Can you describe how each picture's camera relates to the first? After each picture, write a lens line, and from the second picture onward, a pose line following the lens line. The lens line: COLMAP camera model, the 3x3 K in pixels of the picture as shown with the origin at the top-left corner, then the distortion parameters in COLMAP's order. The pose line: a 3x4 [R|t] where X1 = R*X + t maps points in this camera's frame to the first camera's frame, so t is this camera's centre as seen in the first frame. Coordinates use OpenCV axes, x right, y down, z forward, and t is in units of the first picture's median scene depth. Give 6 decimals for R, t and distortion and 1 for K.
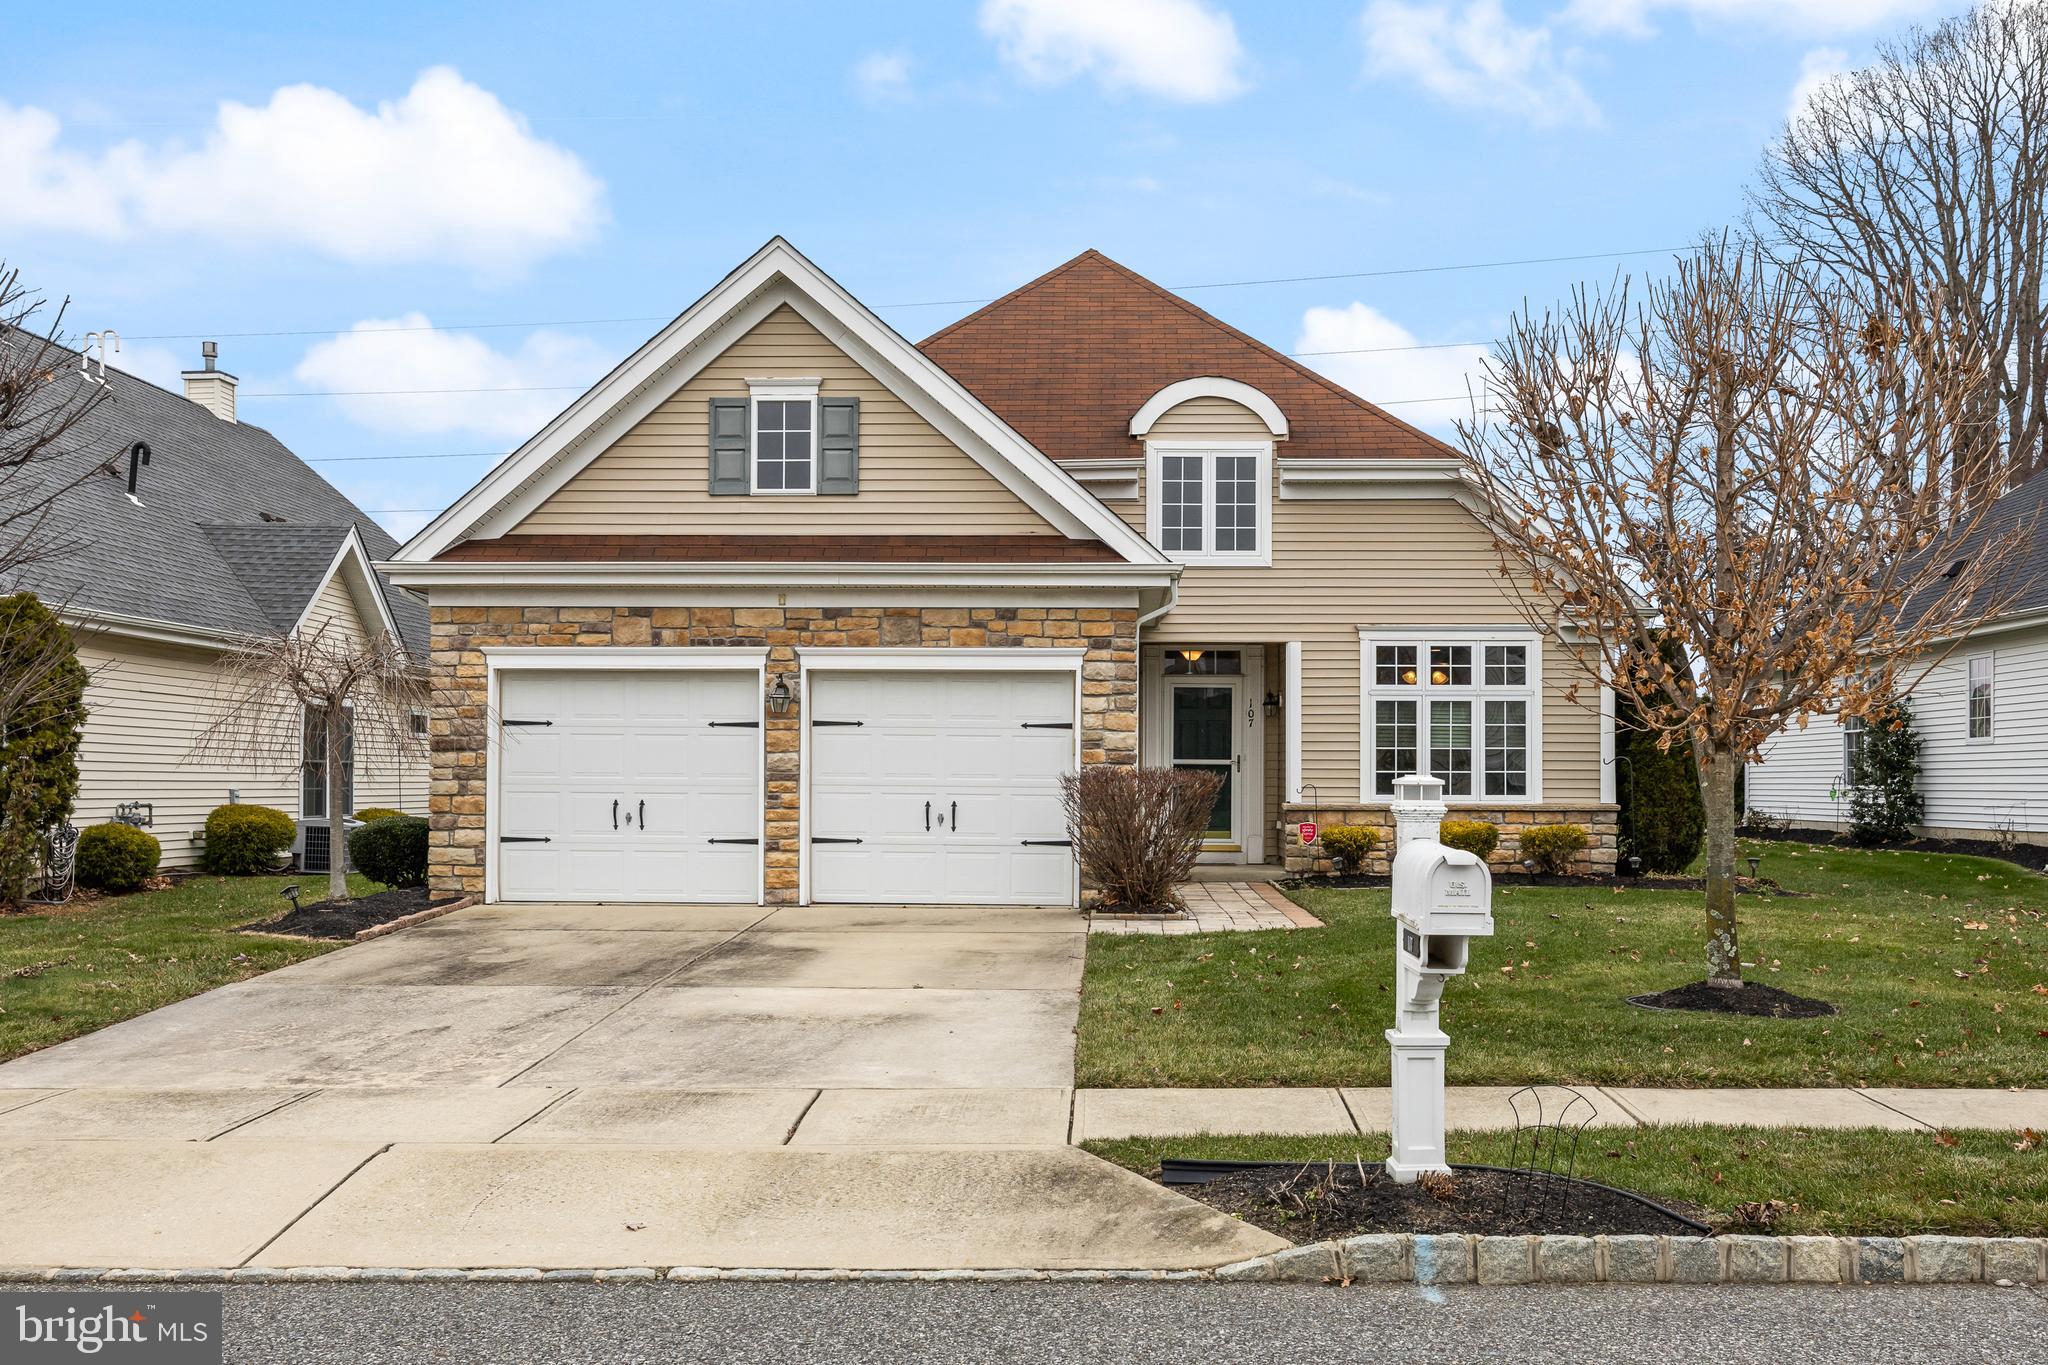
lens RADIAL K [[1590.1, 0, 1024.0], [0, 1590.1, 682.5], [0, 0, 1]] dist [0.093169, 0.000206]
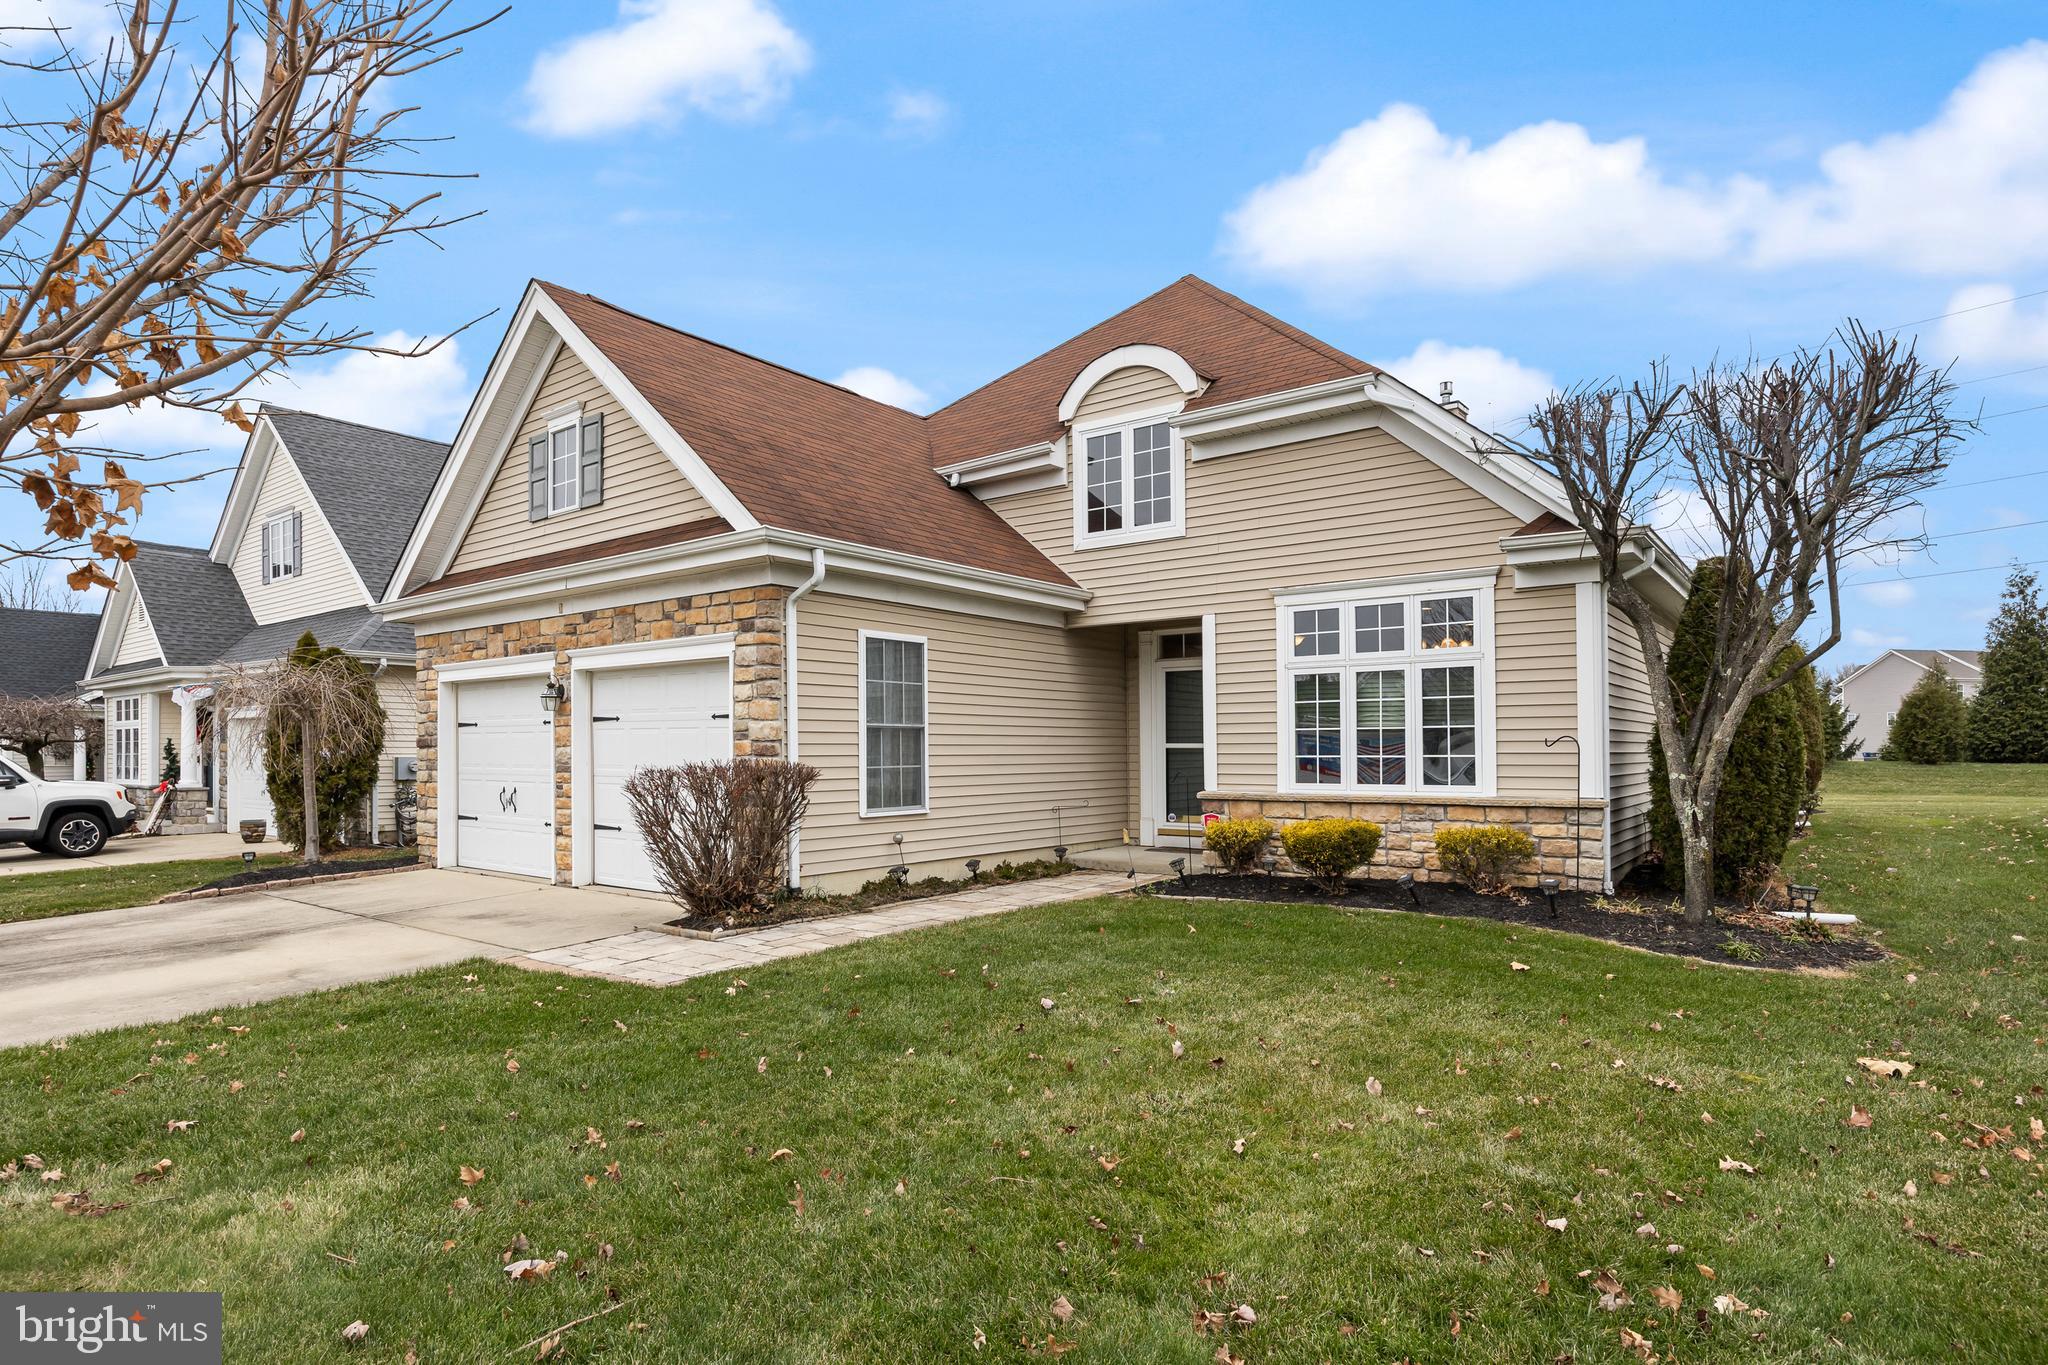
lens RADIAL K [[985.7, 0, 1029.7], [0, 985.7, 696.3], [0, 0, 1]] dist [0.021863, 0.000196]
pose [[0.844182, -0.036196, -0.534833, 0.388047], [0.039538, 0.999204, -0.005215, 0.020323], [0.534596, -0.016744, 0.844942, 0.472181]]
